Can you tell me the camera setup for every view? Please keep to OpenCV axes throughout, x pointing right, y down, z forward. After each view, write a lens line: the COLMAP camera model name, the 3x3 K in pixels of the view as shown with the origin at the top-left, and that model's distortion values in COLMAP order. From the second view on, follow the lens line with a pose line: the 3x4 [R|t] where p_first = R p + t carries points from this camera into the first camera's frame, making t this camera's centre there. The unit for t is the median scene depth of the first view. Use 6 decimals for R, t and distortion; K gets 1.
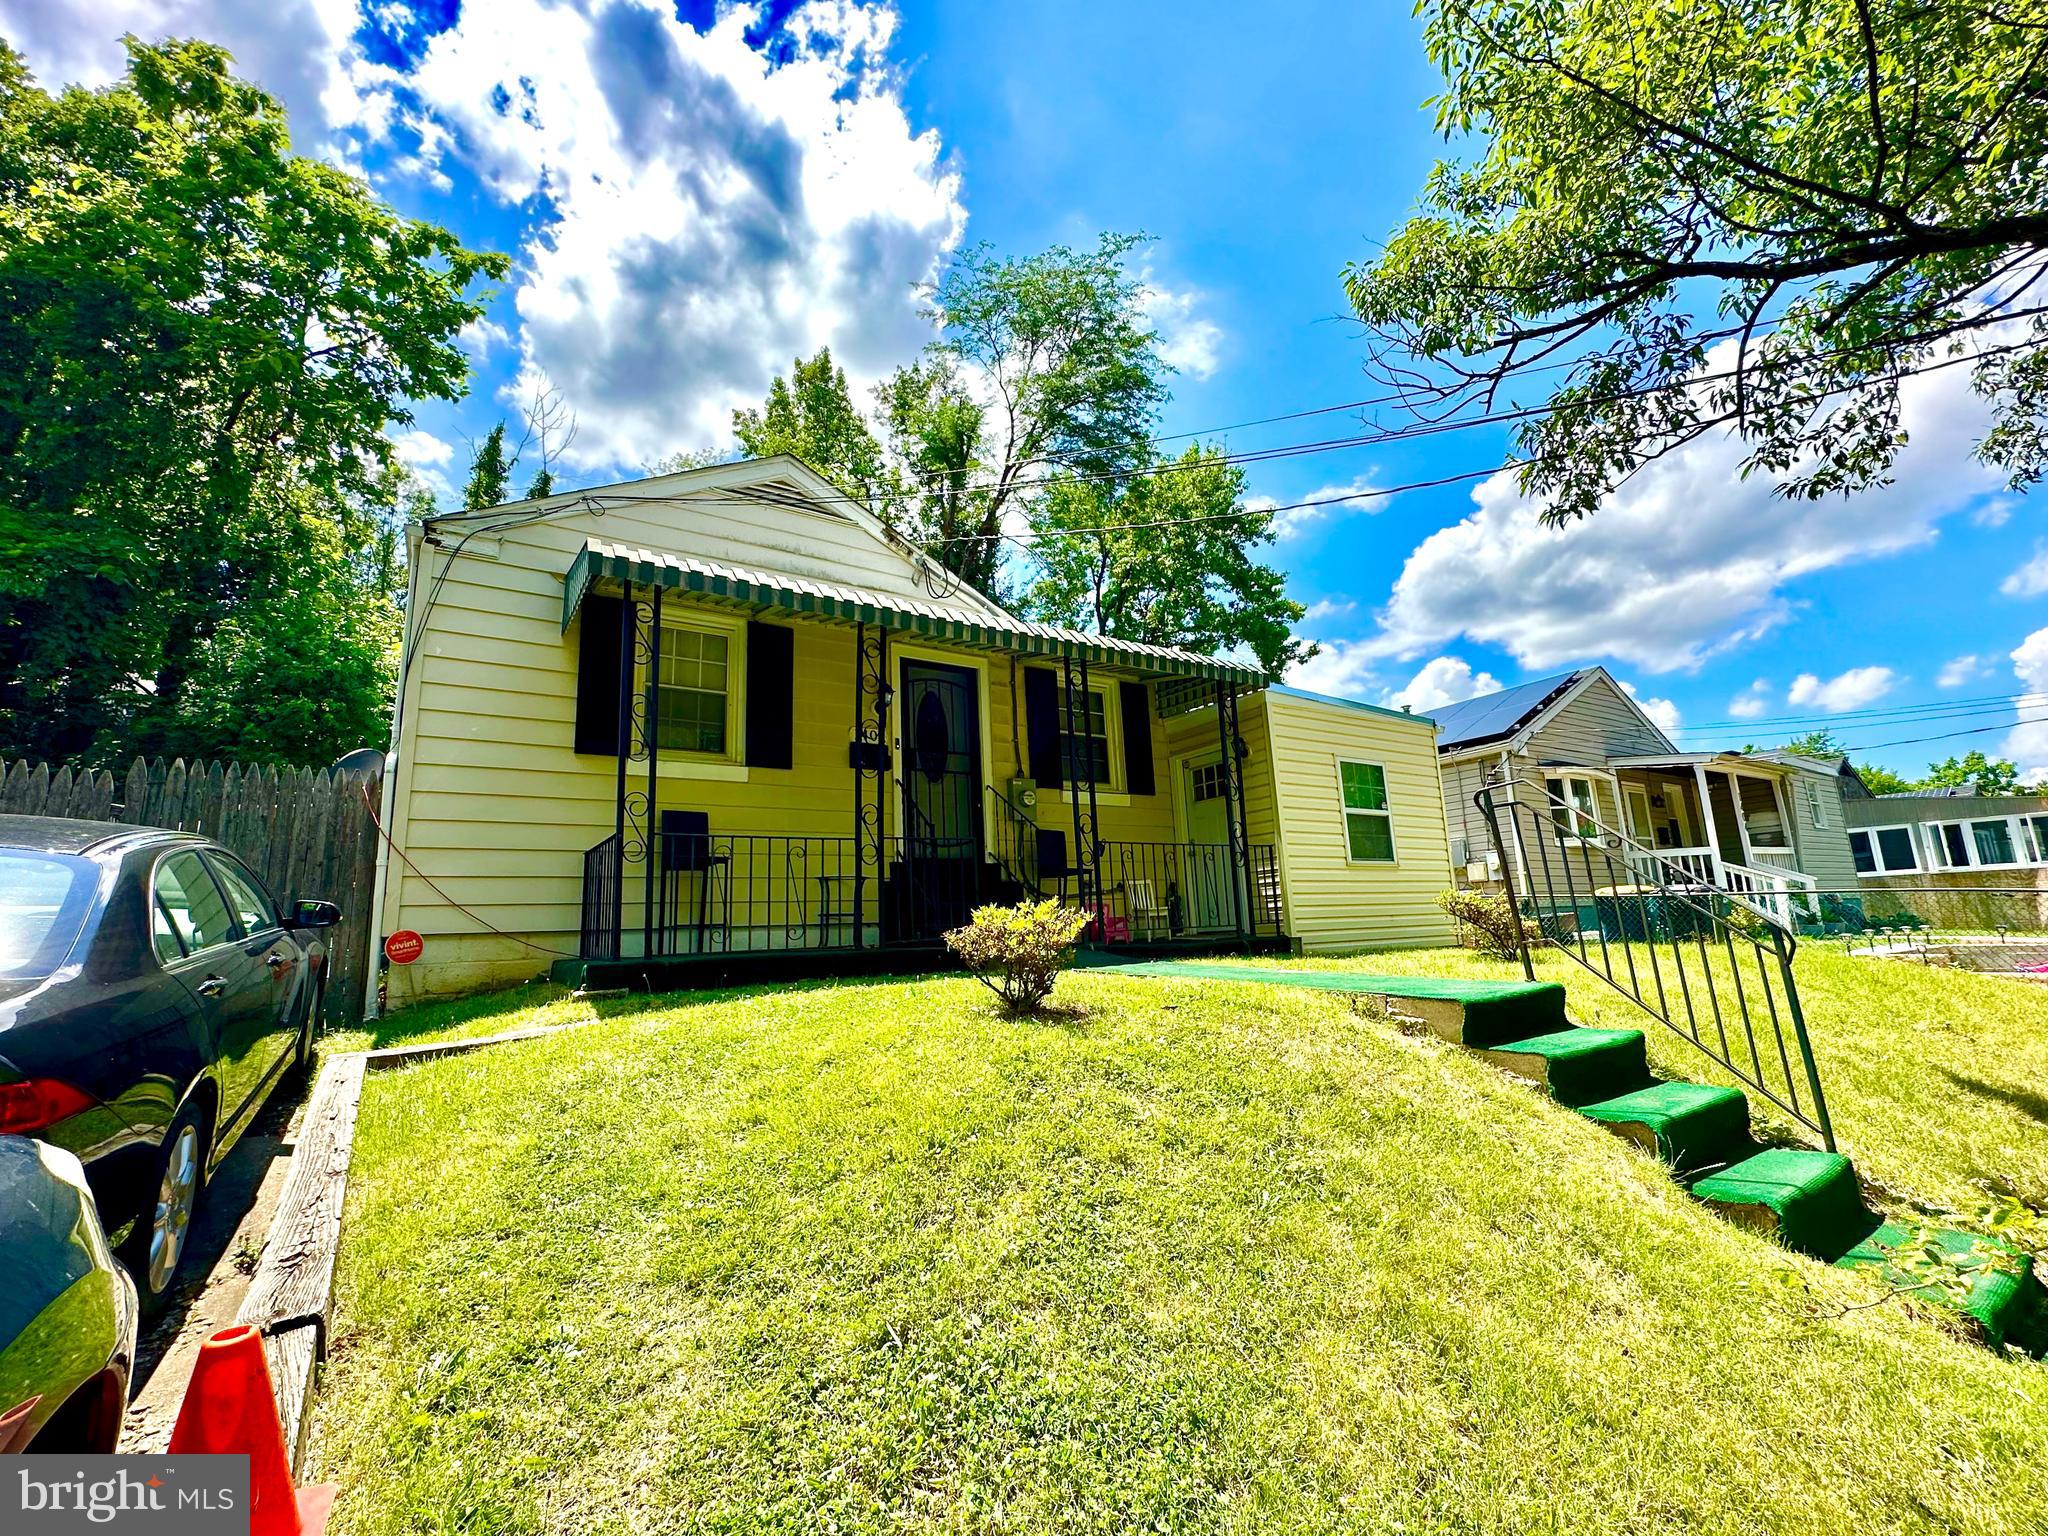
lens RADIAL K [[892.6, 0, 1016.1], [0, 892.6, 758.7], [0, 0, 1]] dist [0.008811, -0.000768]
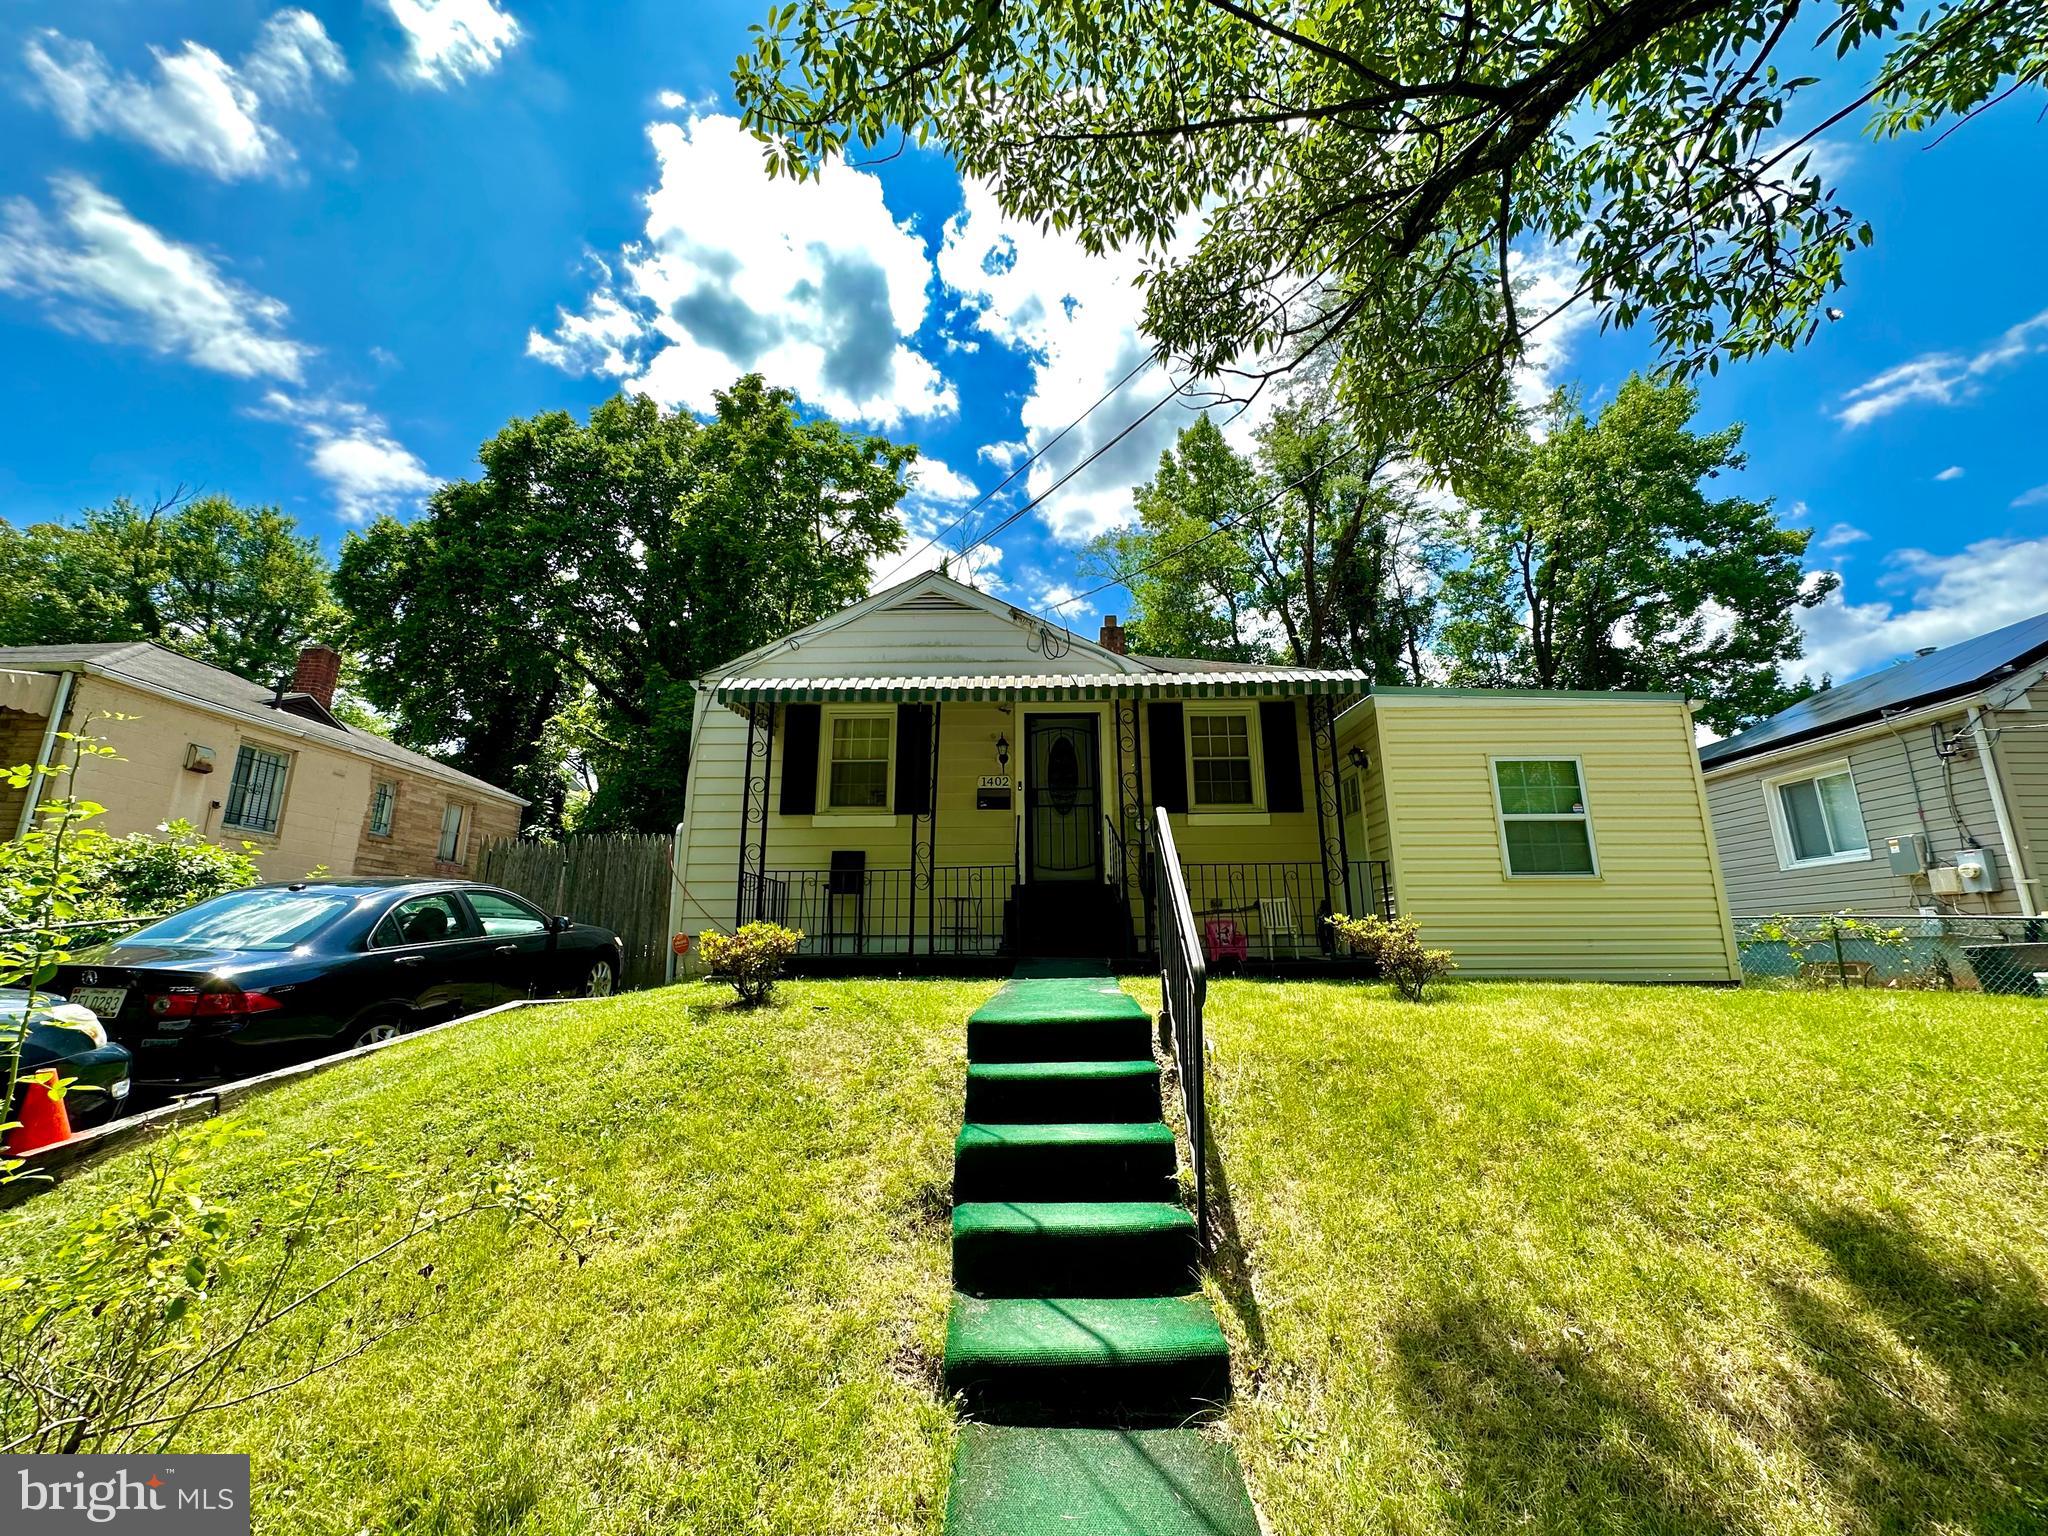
lens RADIAL K [[833.1, 0, 1023.5], [0, 833.1, 768.1], [0, 0, 1]] dist [-0.009282, -0.000063]
pose [[0.817488, -0.090229, -0.568834, 0.300163], [0.083327, 0.995790, -0.038201, 0.001243], [0.569886, -0.016171, 0.821565, 0.046163]]
